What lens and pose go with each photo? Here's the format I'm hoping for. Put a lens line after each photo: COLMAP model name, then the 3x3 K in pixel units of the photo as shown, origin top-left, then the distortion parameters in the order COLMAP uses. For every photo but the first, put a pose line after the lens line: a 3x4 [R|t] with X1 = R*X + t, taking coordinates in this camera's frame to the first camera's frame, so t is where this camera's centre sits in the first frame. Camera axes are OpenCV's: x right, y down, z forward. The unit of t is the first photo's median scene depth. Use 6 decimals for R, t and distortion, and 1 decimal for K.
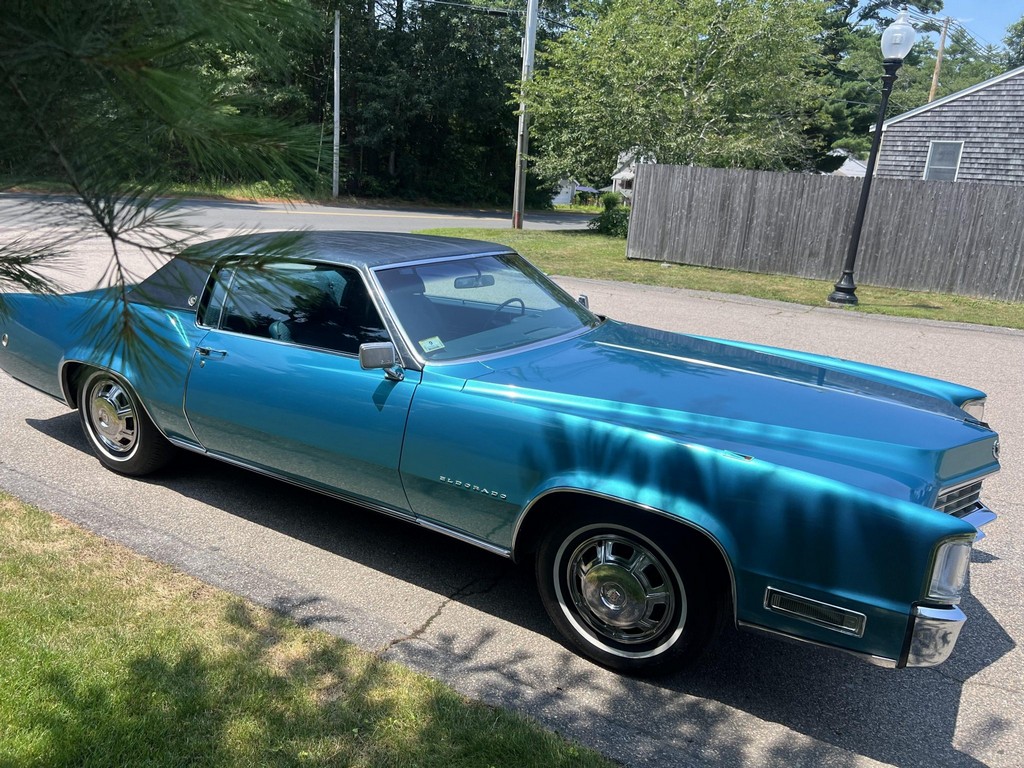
lens RADIAL K [[781.1, 0, 512.0], [0, 781.1, 384.0], [0, 0, 1]] dist [0.045243, -0.050495]
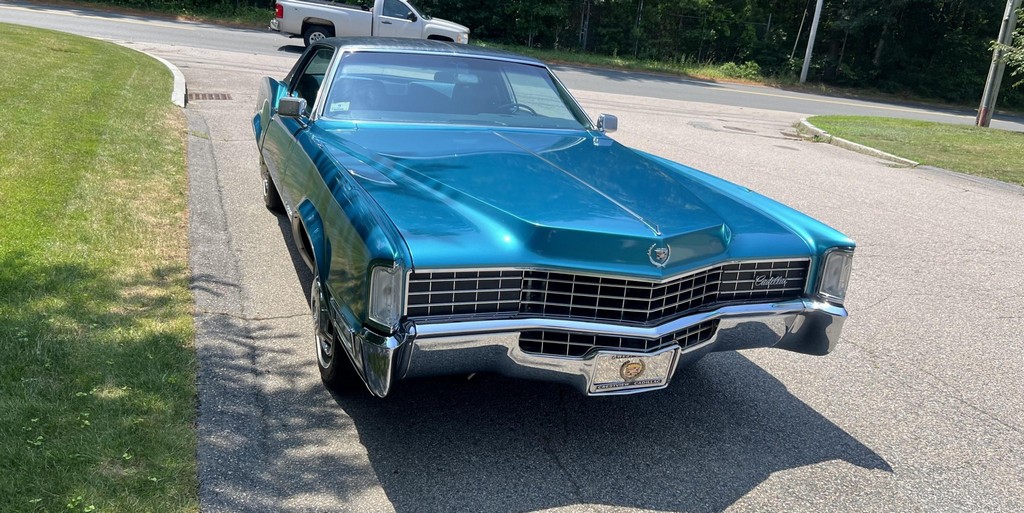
lens RADIAL K [[762.3, 0, 512.0], [0, 762.3, 256.5], [0, 0, 1]] dist [-0.005940, -0.001088]
pose [[0.800555, 0.192220, -0.567594, 0.161023], [-0.201001, 0.978422, 0.047852, 0.011787], [0.564544, 0.075779, 0.821917, 0.033631]]
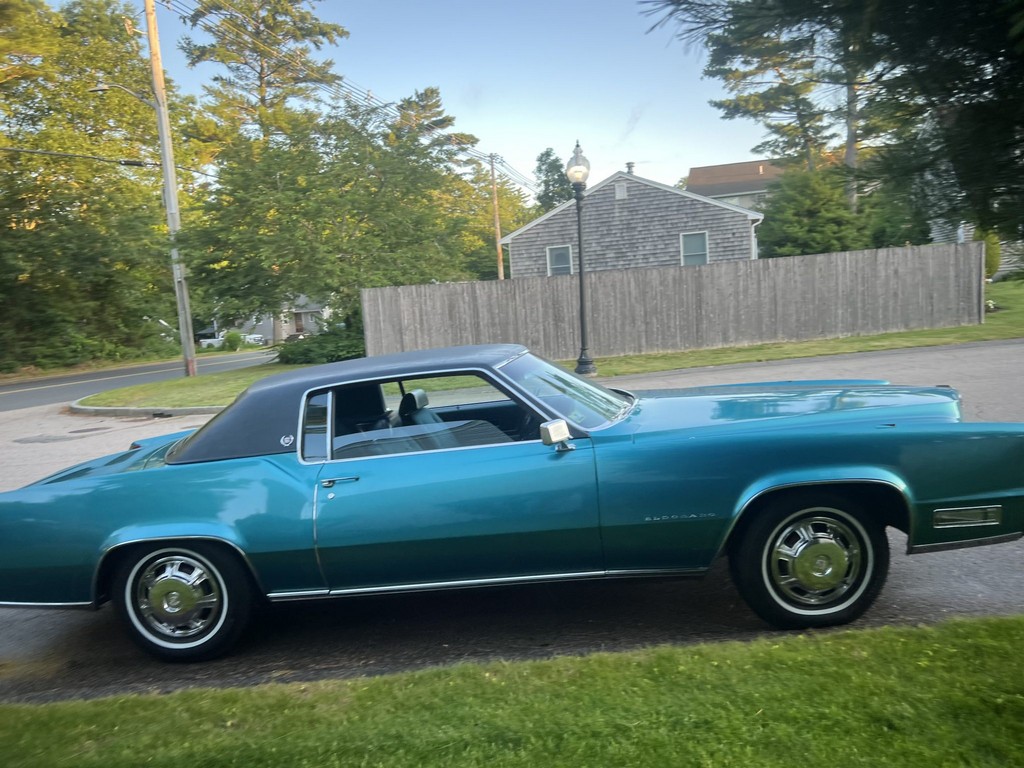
lens RADIAL K [[781.1, 0, 512.0], [0, 781.1, 384.0], [0, 0, 1]] dist [0.045243, -0.050495]
pose [[0.855033, -0.187156, 0.483623, -0.227315], [0.261917, 0.960766, -0.091259, -0.005034], [-0.447569, 0.204699, 0.870506, -0.005056]]
